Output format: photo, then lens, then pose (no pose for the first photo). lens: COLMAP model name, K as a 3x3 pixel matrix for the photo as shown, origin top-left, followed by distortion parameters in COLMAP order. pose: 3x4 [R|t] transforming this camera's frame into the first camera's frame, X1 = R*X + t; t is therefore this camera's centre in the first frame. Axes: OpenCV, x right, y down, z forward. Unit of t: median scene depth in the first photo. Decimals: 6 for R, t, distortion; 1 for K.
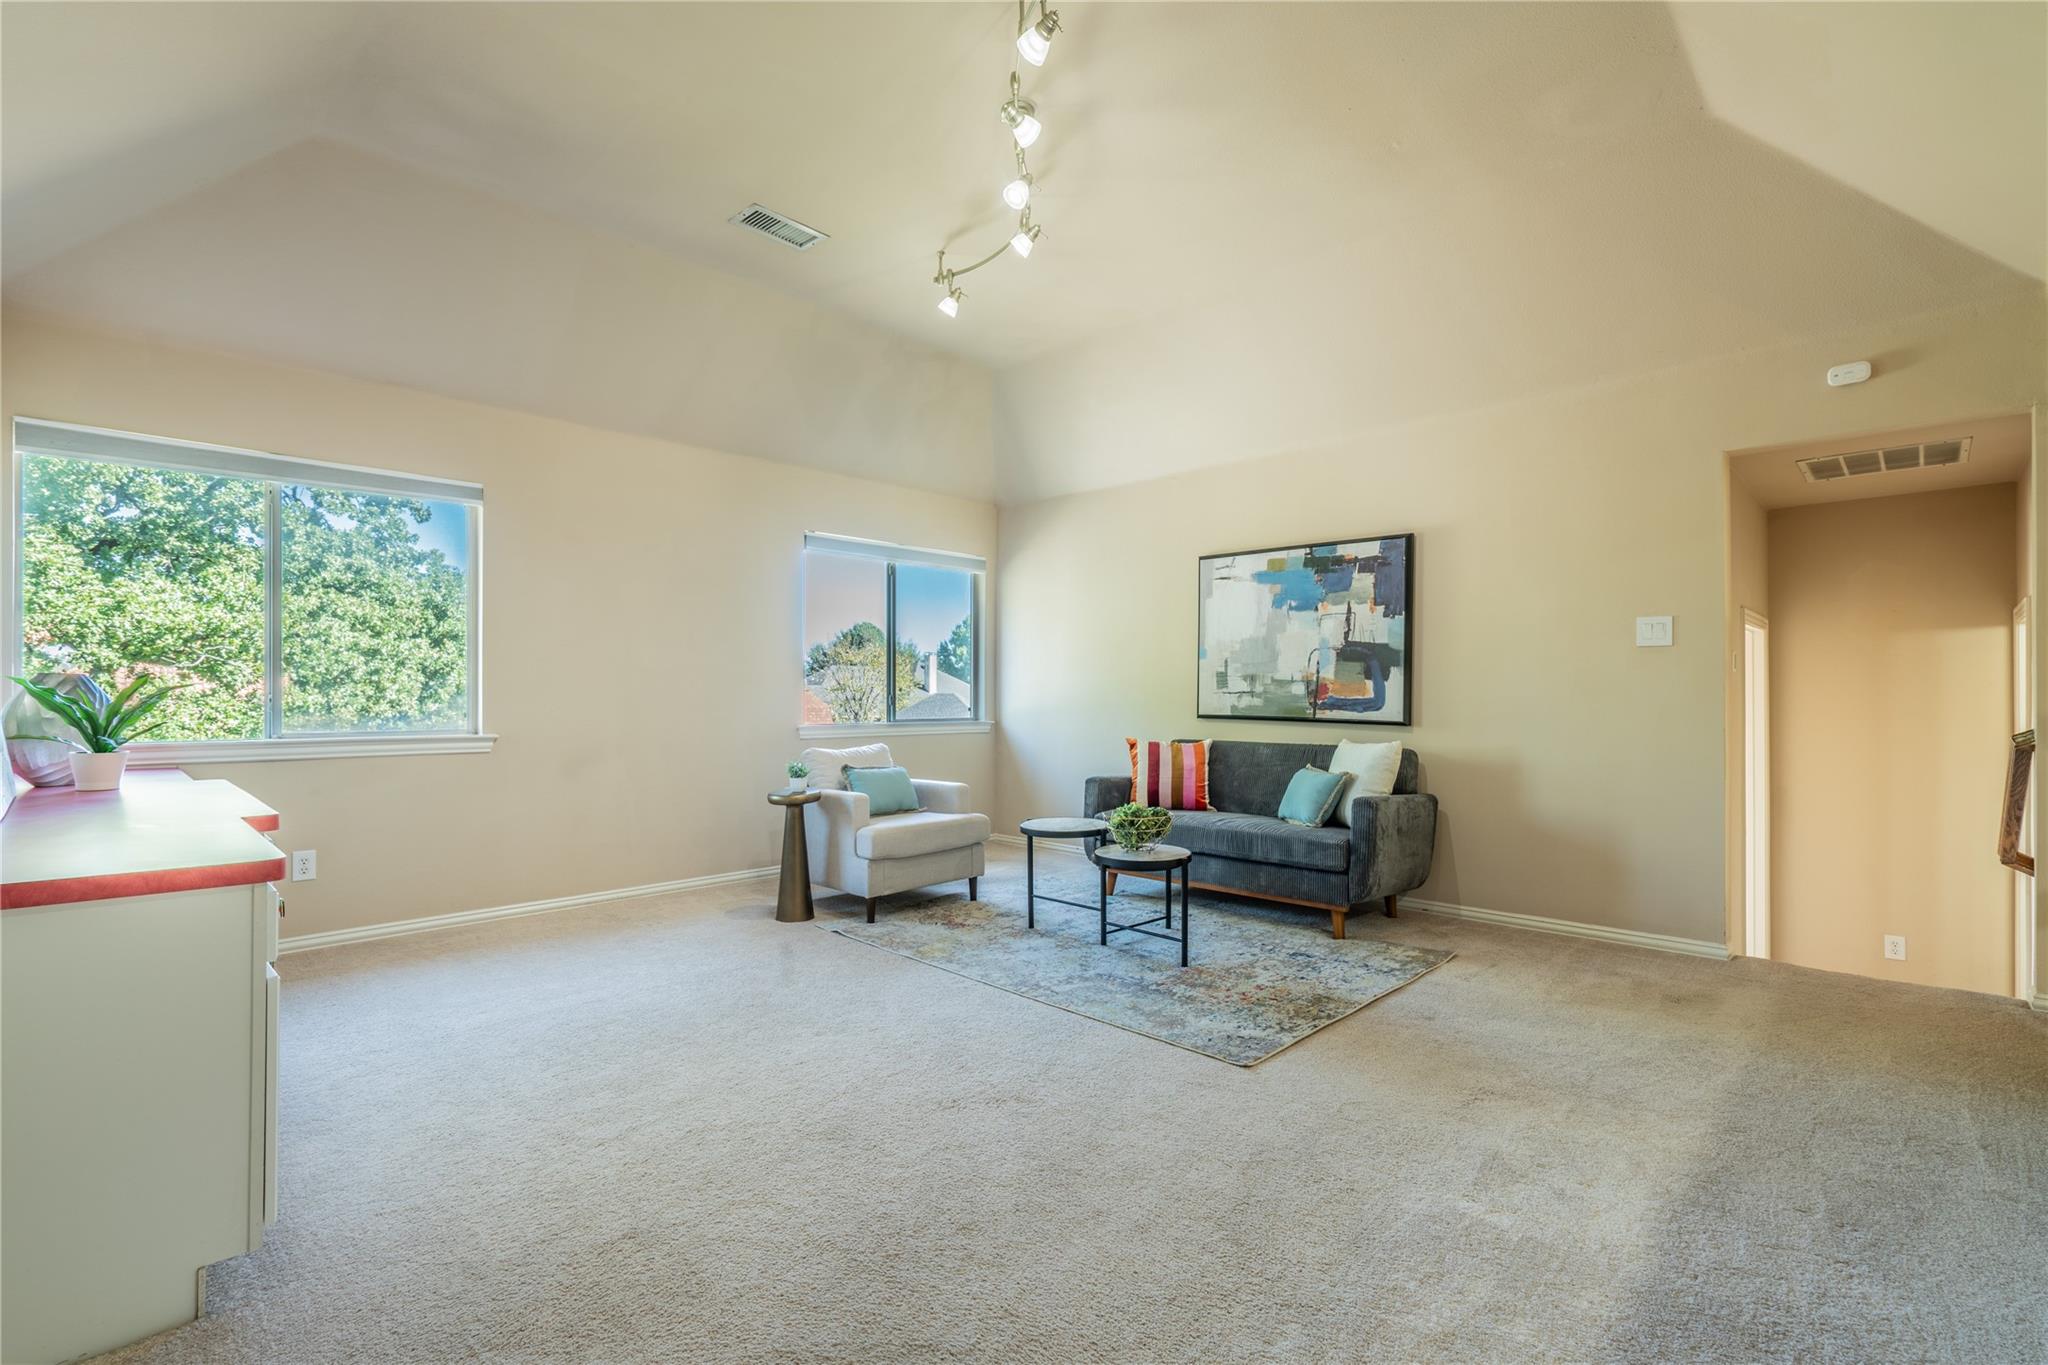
lens RADIAL K [[921.7, 0, 1018.9], [0, 921.7, 681.2], [0, 0, 1]] dist [-0.003644, 0.000103]
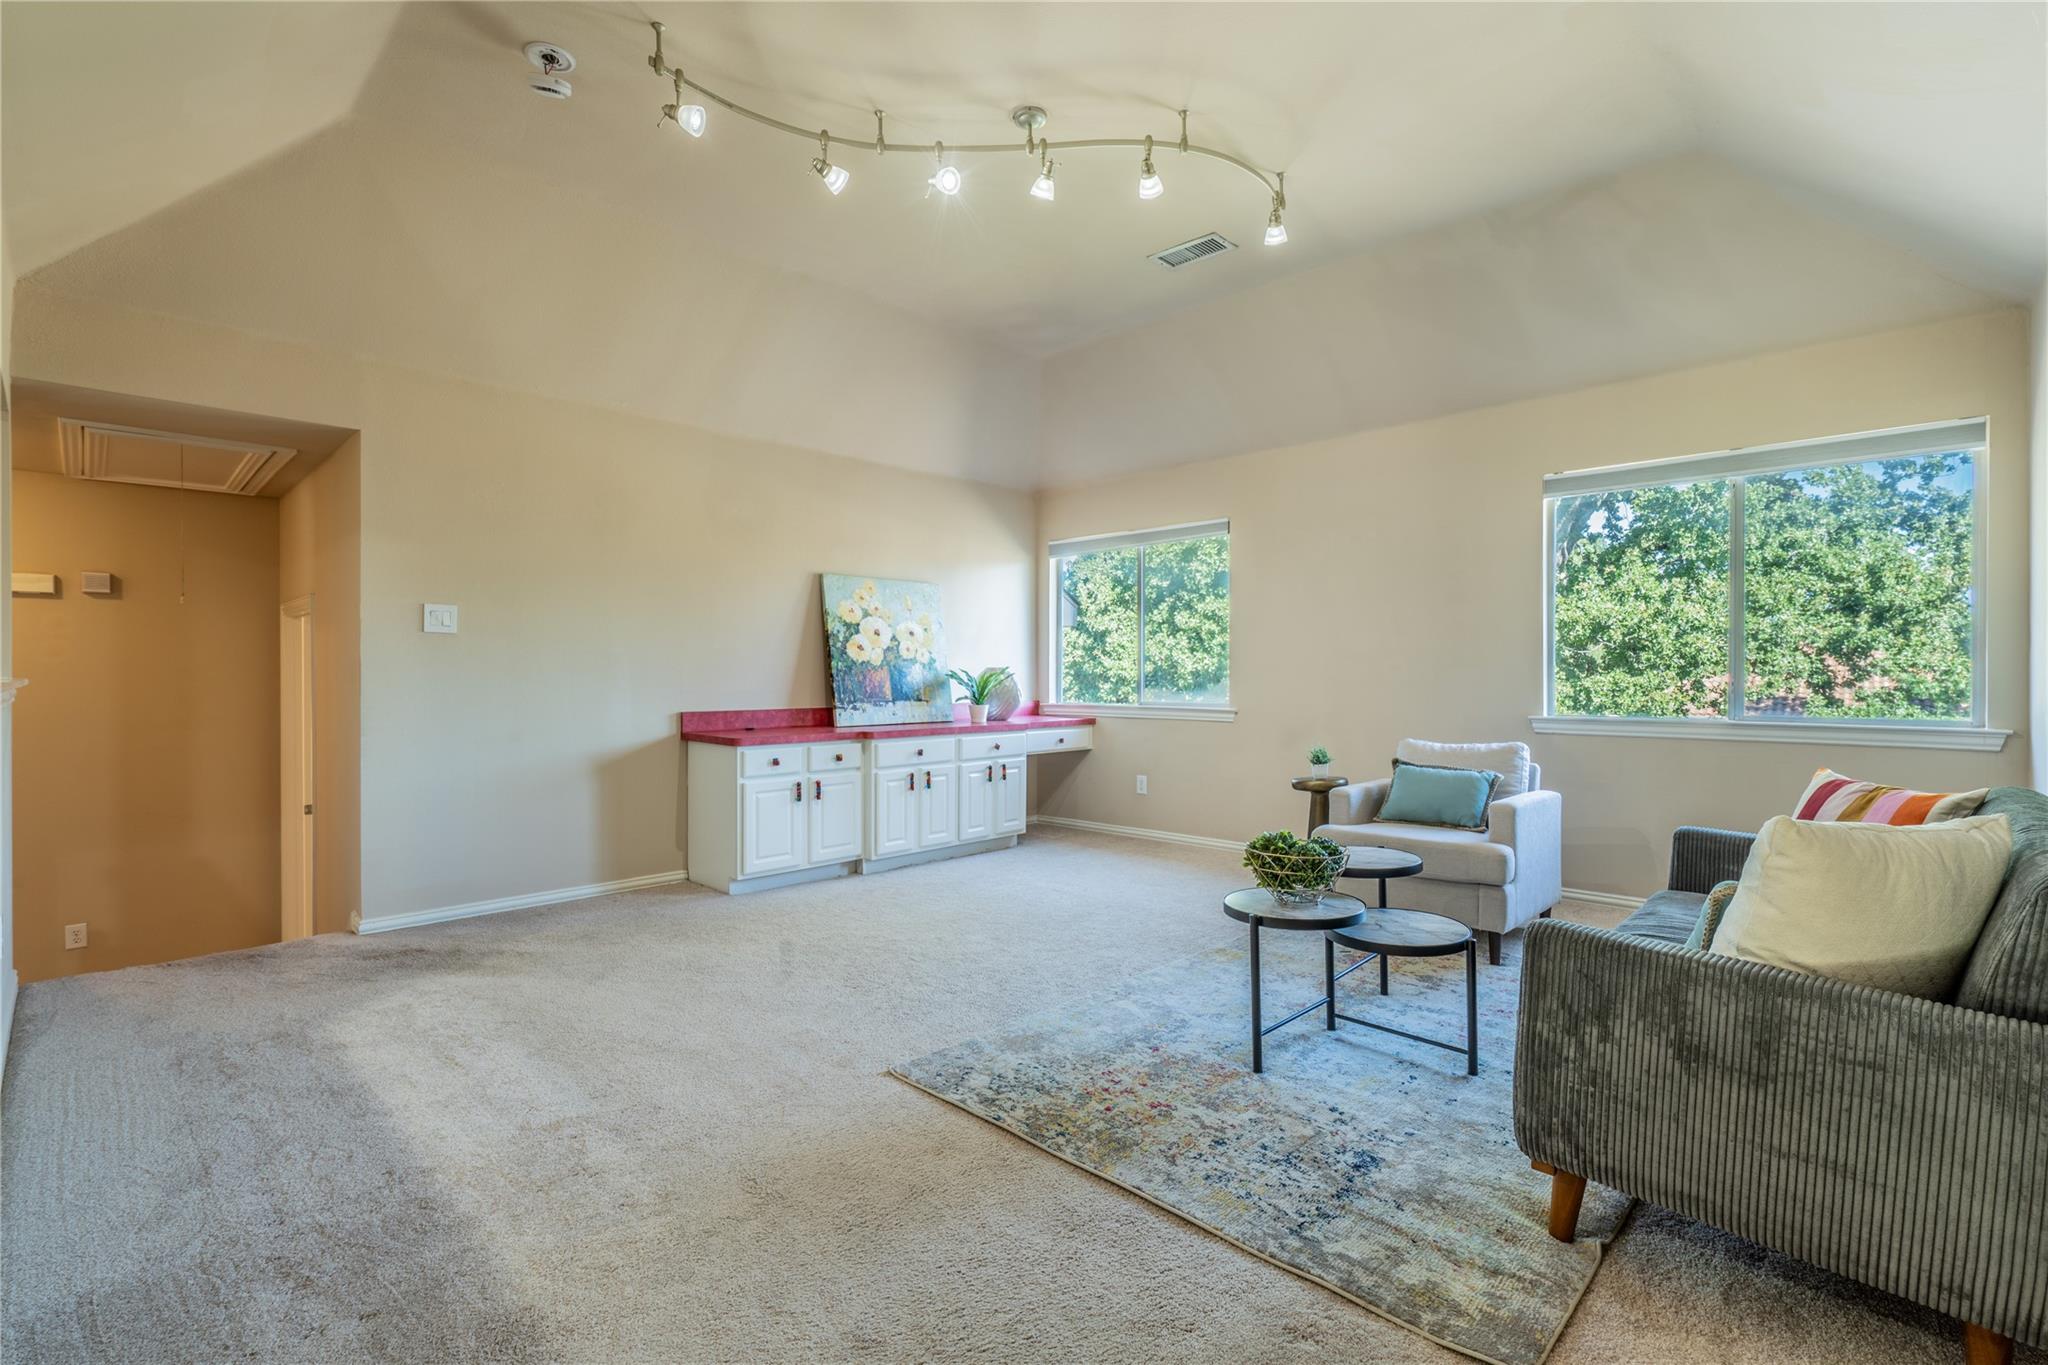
lens RADIAL K [[921.7, 0, 1018.9], [0, 921.7, 681.2], [0, 0, 1]] dist [-0.003644, 0.000103]
pose [[0.010222, 0.005439, -0.999933, 0.909448], [0.013789, 0.999889, 0.005579, 0.010551], [0.999853, -0.013845, 0.010146, 0.858291]]
